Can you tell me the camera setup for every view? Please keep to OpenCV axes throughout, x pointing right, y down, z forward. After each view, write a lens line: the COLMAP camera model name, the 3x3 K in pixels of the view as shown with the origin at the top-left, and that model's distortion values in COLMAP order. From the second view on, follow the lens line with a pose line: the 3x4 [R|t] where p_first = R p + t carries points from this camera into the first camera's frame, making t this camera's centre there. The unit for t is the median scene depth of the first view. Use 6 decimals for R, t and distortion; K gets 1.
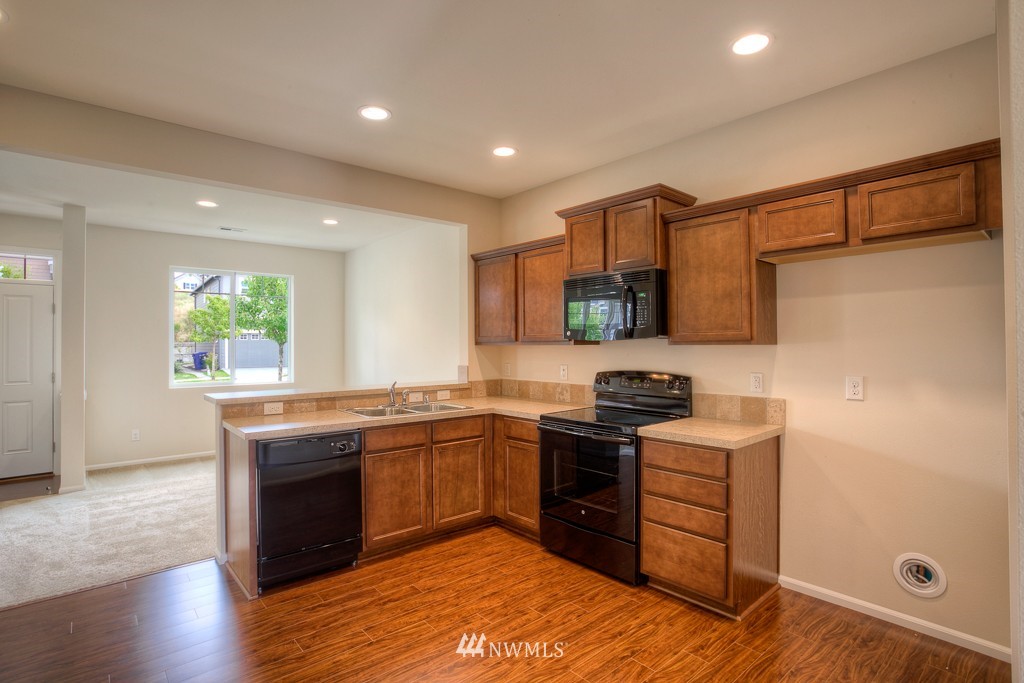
lens RADIAL K [[504.9, 0, 507.8], [0, 504.9, 341.7], [0, 0, 1]] dist [-0.003913, 0.000692]
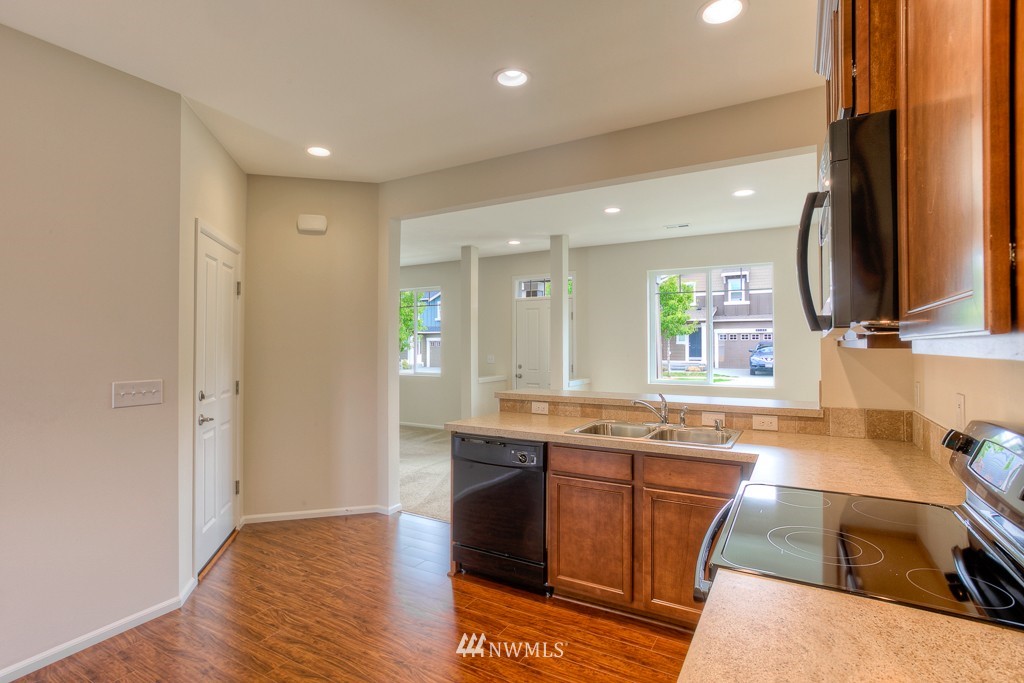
lens RADIAL K [[504.9, 0, 511.0], [0, 504.9, 342.9], [0, 0, 1]] dist [-0.003913, 0.000692]
pose [[0.334987, -0.005240, -0.942208, 0.474451], [0.005309, 0.999979, -0.003673, 0.005388], [0.942208, -0.003772, 0.335008, 0.614551]]
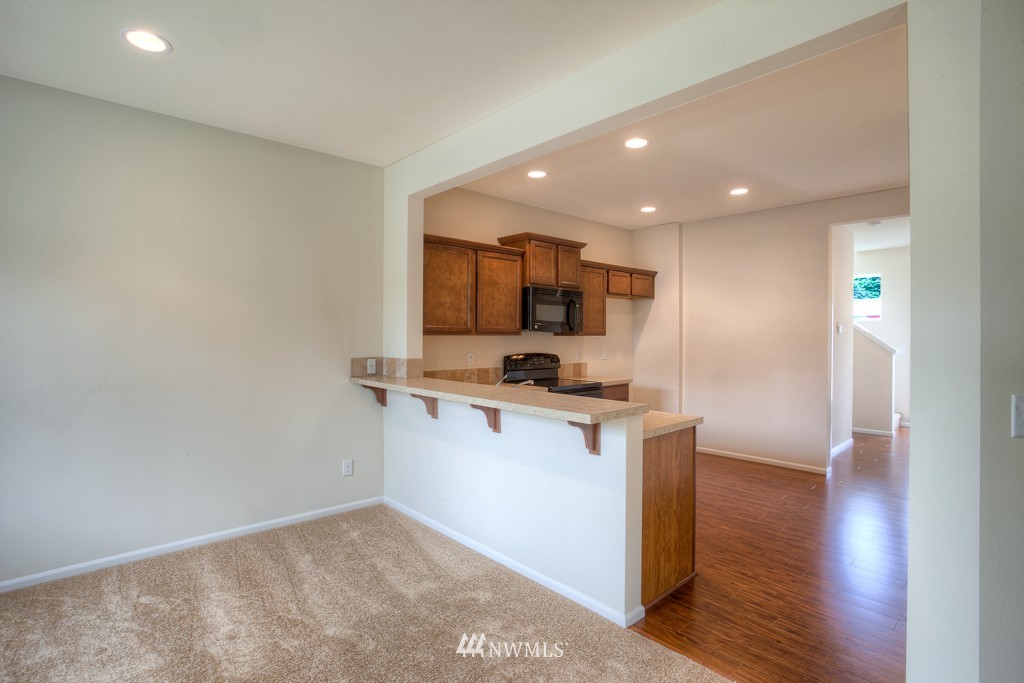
lens RADIAL K [[504.9, 0, 509.3], [0, 504.9, 338.5], [0, 0, 1]] dist [-0.003913, 0.000692]
pose [[-0.031349, -0.007831, 0.999478, -1.278998], [-0.007564, 0.999943, 0.007597, 0.004927], [-0.999480, -0.007322, -0.031406, 1.166367]]
